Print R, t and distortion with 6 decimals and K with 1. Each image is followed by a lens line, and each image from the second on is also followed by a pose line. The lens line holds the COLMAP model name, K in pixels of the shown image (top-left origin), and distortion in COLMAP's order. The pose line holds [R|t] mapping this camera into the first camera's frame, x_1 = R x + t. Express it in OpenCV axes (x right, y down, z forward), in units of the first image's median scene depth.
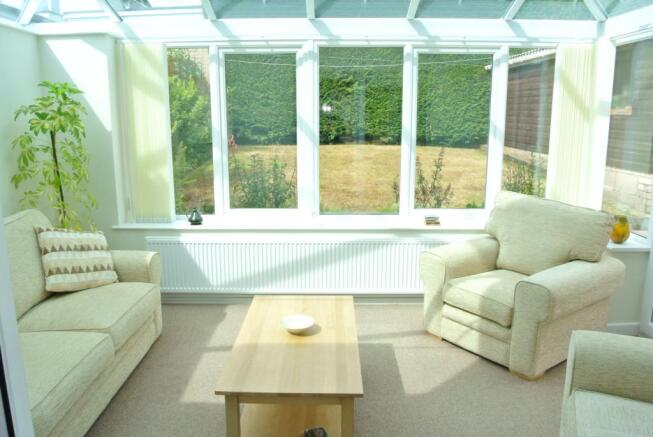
lens RADIAL K [[508.4, 0, 320.9], [0, 508.4, 215.9], [0, 0, 1]] dist [-0.102640, 0.065697]
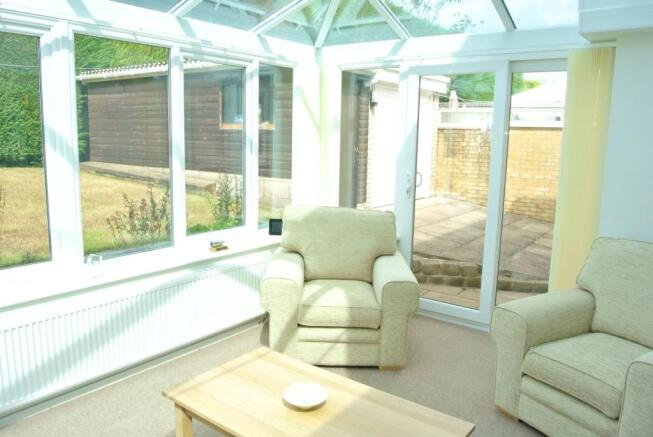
lens RADIAL K [[508.4, 0, 320.9], [0, 508.4, 215.9], [0, 0, 1]] dist [-0.102640, 0.065697]
pose [[0.593998, -0.114205, 0.796319, -0.407217], [0.139479, 0.989501, 0.037869, -0.055675], [-0.792283, 0.088575, 0.603690, 0.331686]]
